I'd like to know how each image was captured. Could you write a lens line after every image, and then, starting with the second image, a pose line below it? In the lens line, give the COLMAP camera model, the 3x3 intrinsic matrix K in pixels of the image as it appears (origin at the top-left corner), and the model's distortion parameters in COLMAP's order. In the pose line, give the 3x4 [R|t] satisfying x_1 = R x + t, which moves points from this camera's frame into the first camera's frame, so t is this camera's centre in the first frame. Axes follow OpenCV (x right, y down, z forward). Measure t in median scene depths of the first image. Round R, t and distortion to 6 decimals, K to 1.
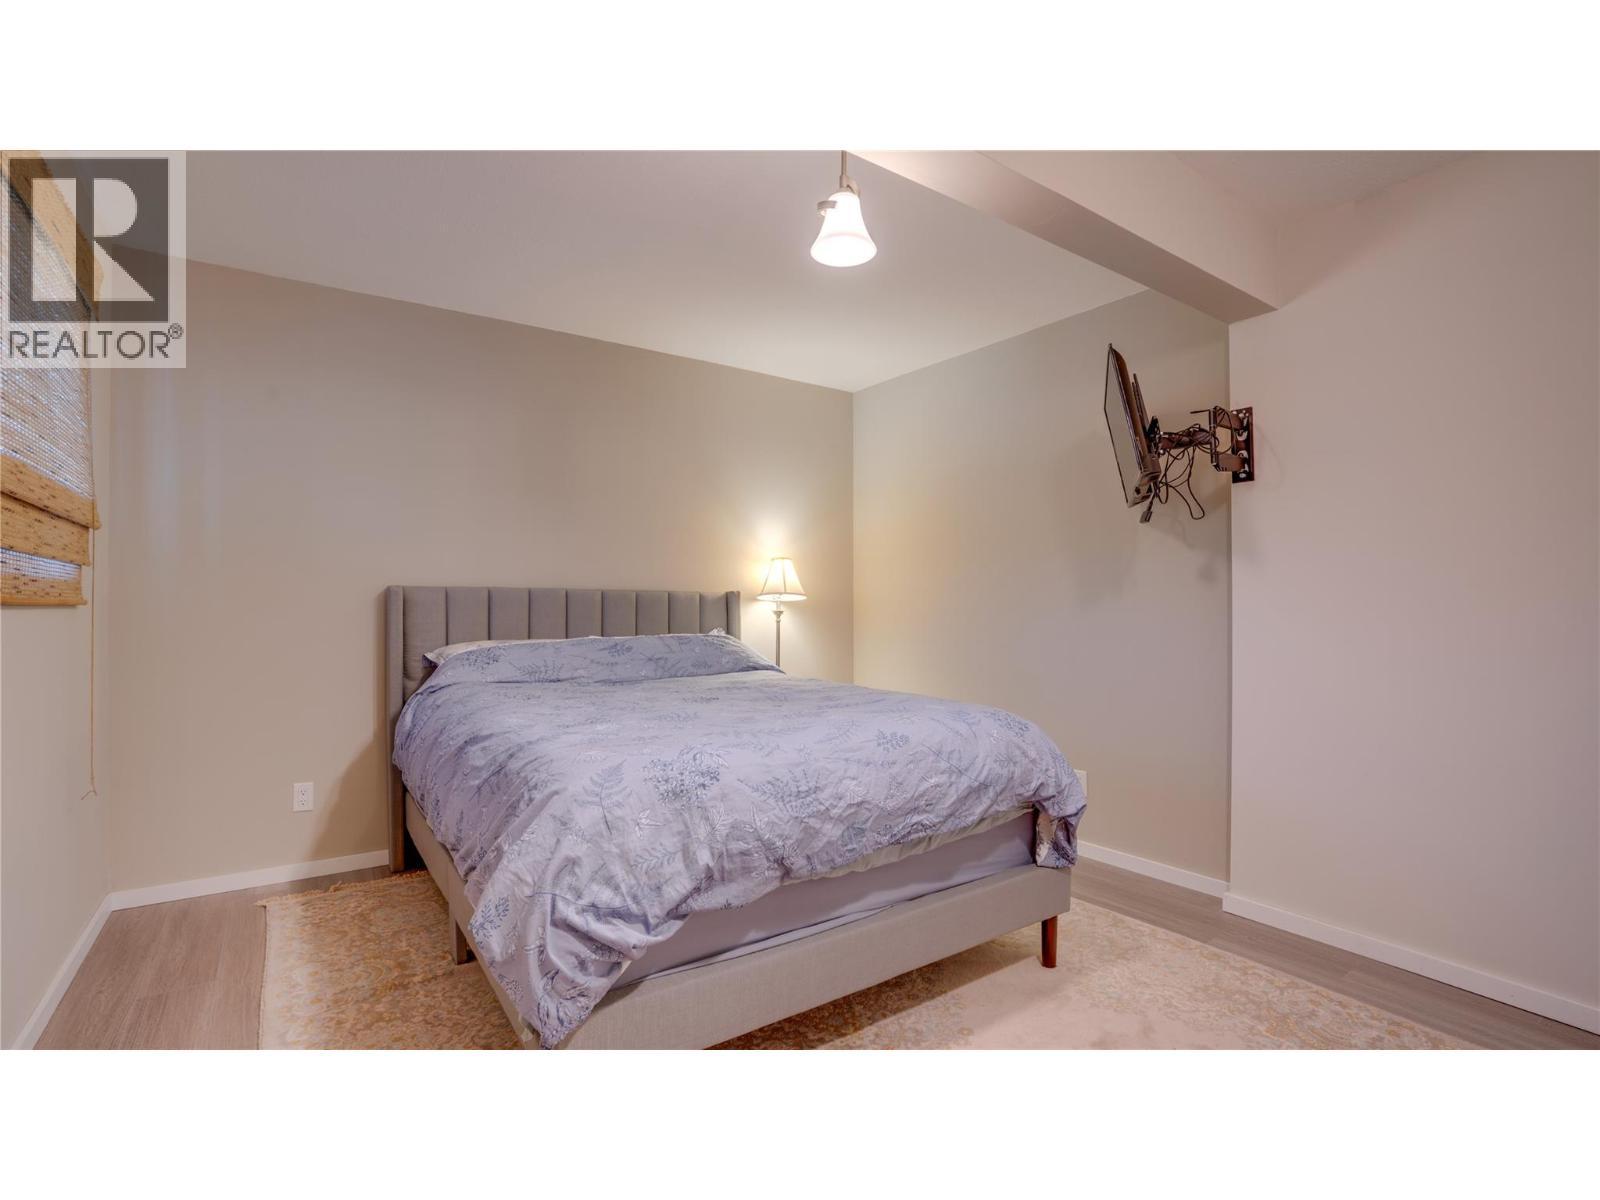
lens RADIAL K [[744.8, 0, 787.3], [0, 744.8, 604.8], [0, 0, 1]] dist [-0.025699, 0.000181]
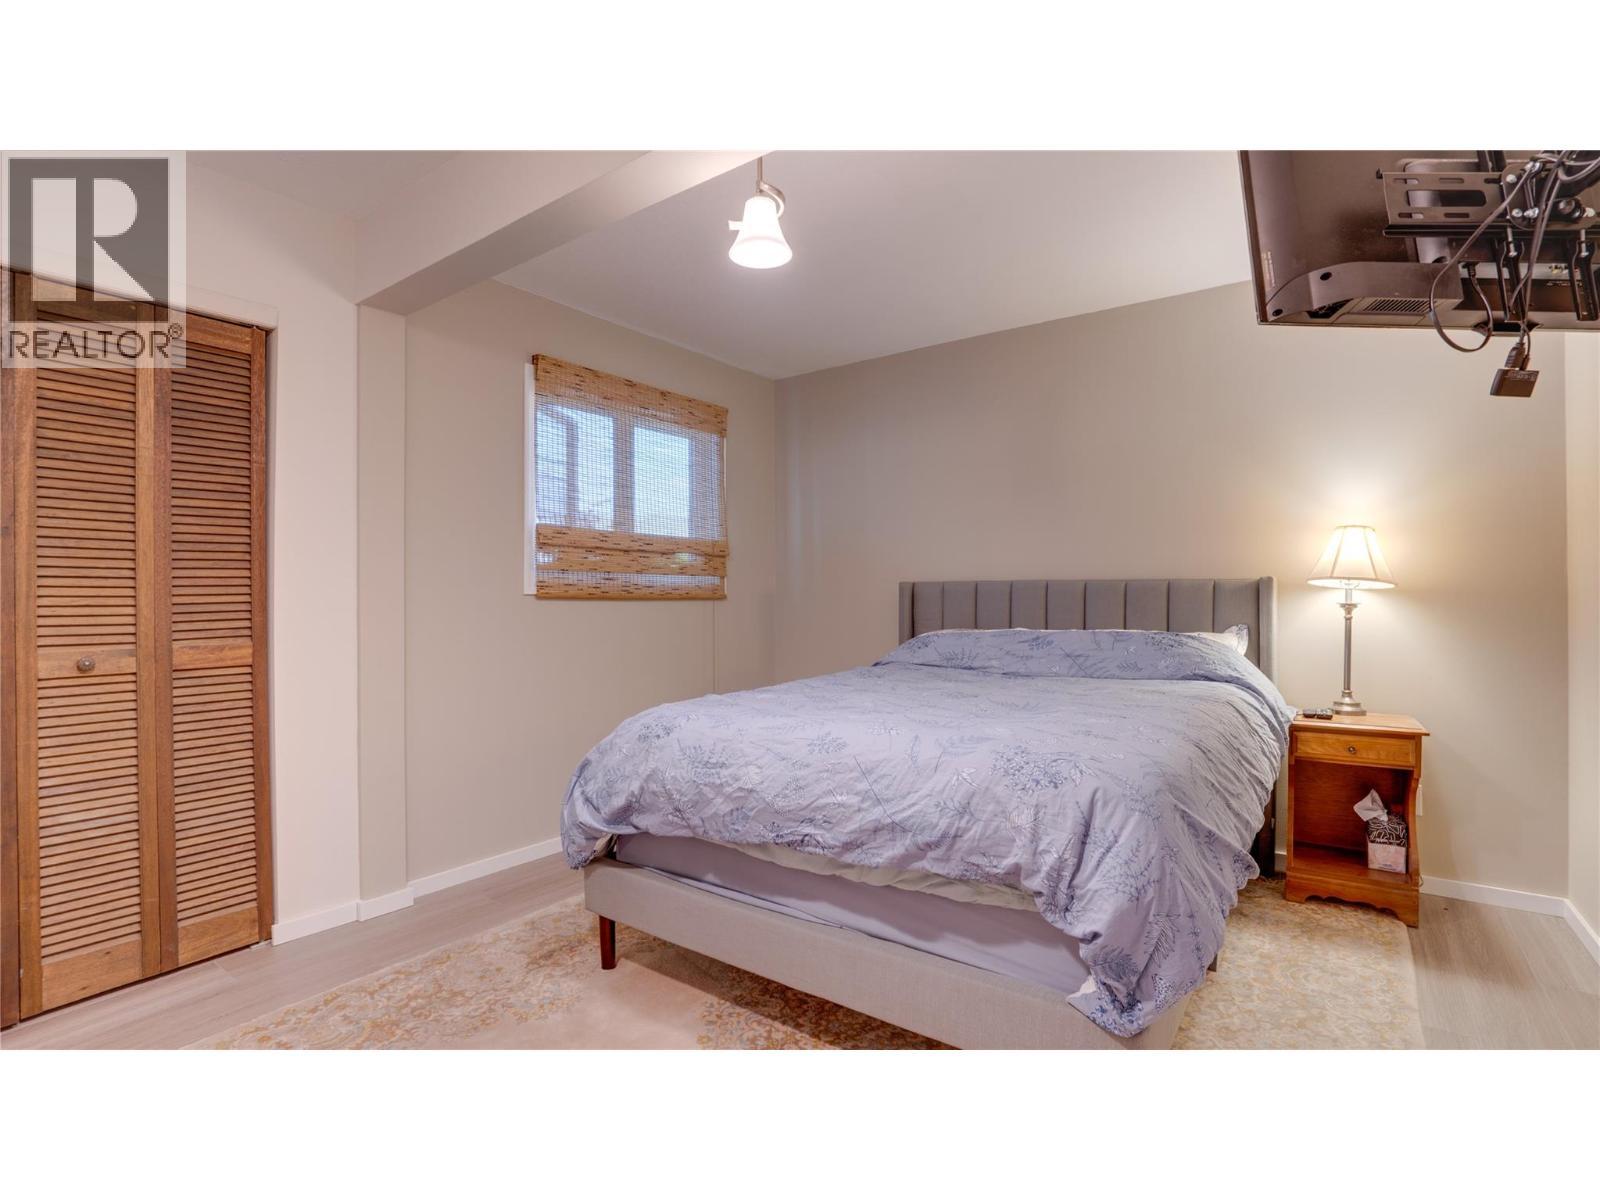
lens RADIAL K [[744.8, 0, 787.8], [0, 744.8, 599.9], [0, 0, 1]] dist [-0.025699, 0.000181]
pose [[0.328860, -0.002031, -0.944377, 0.970394], [0.007625, 0.999971, 0.000505, 0.002829], [0.944348, -0.007366, 0.328866, 0.635584]]
